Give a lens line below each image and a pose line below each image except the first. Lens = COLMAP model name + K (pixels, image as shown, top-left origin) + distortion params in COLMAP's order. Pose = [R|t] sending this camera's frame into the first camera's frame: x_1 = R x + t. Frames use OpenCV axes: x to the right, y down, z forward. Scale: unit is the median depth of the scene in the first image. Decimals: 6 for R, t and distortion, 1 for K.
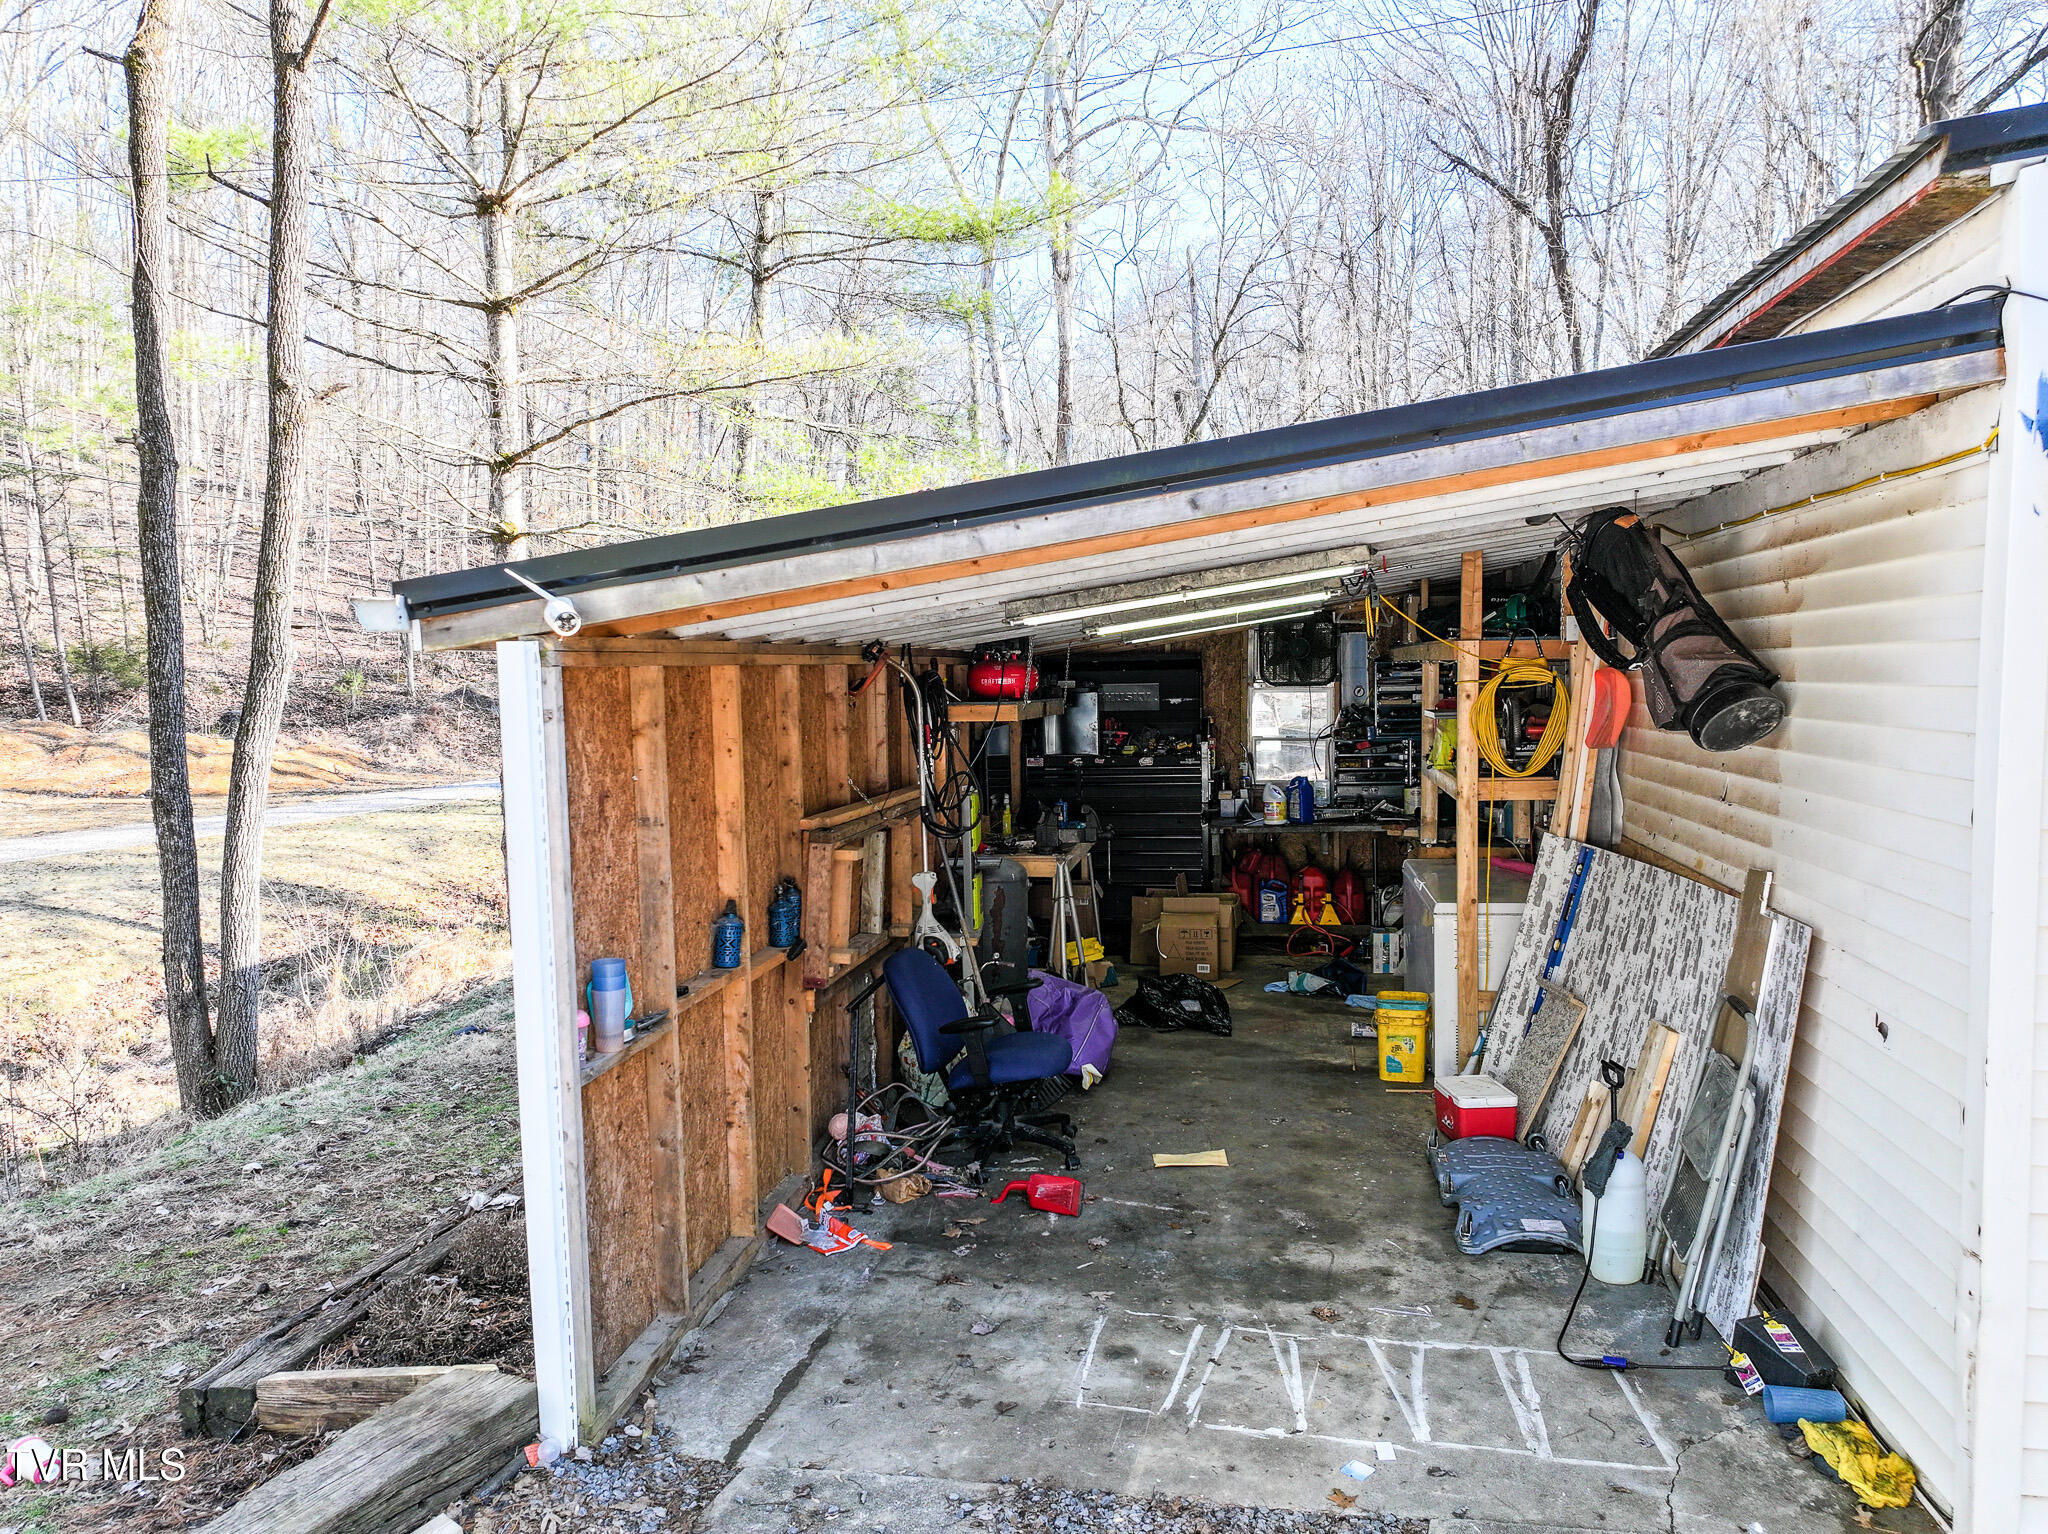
lens RADIAL K [[1437.7, 0, 1033.9], [0, 1437.7, 764.8], [0, 0, 1]] dist [-0.004854, 0.015132]
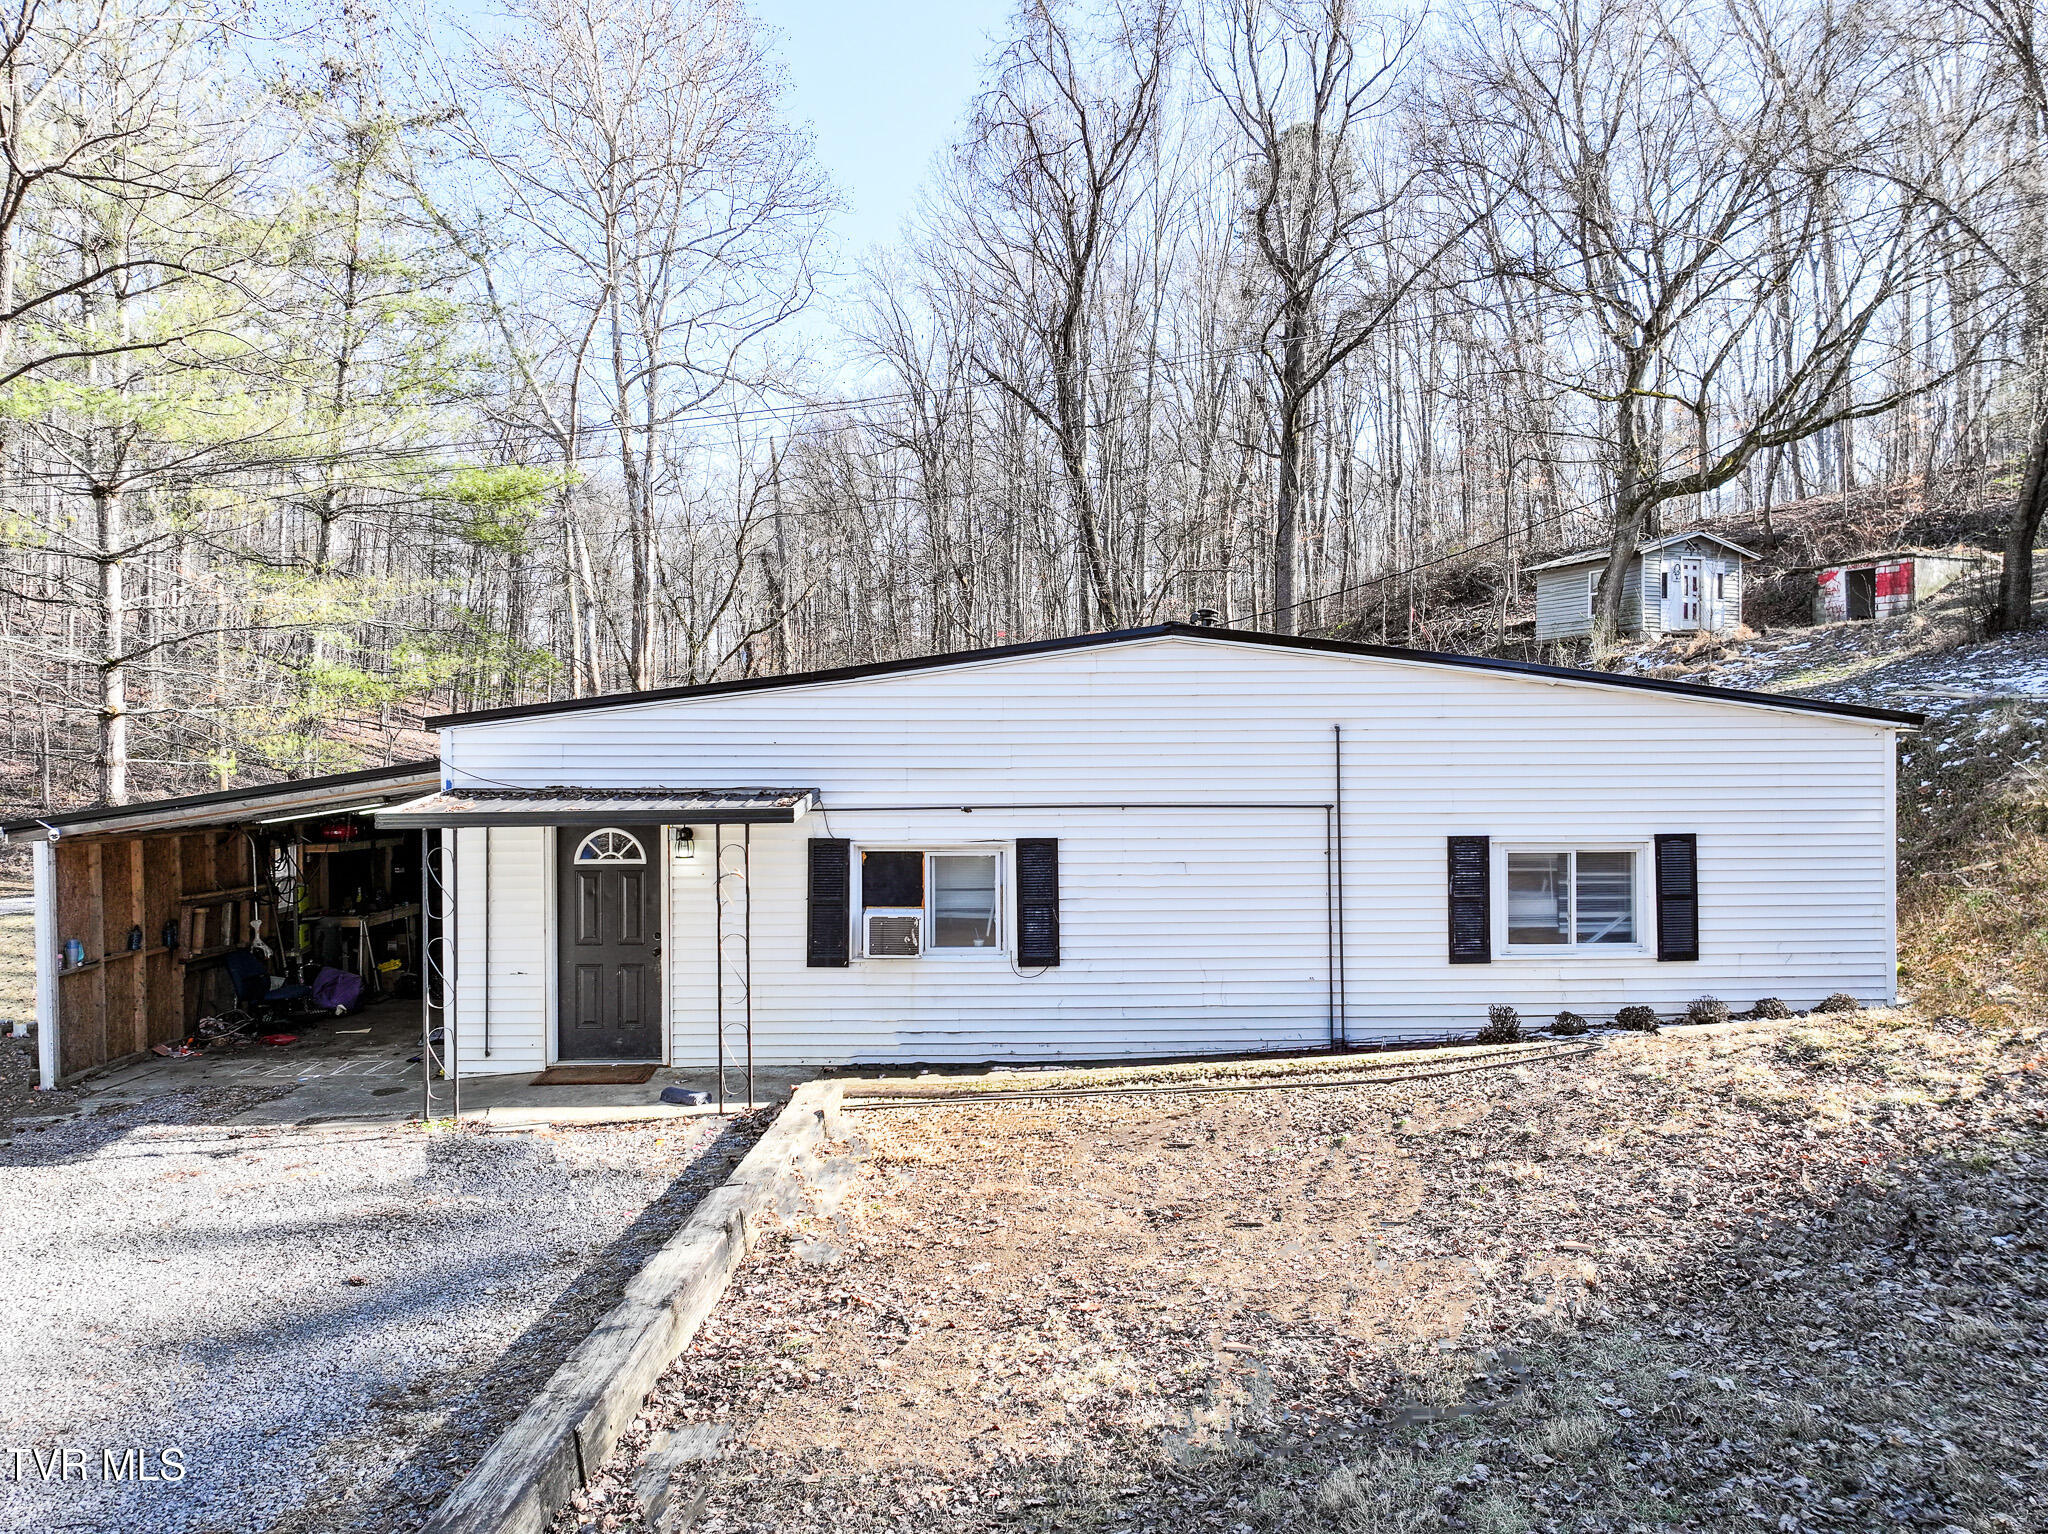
lens RADIAL K [[1437.7, 0, 1027.2], [0, 1437.7, 765.2], [0, 0, 1]] dist [-0.004854, 0.015132]
pose [[0.983046, 0.001919, 0.183352, 0.280945], [0.010529, 0.997704, -0.066895, -0.002907], [-0.183059, 0.067691, 0.980769, -0.595386]]
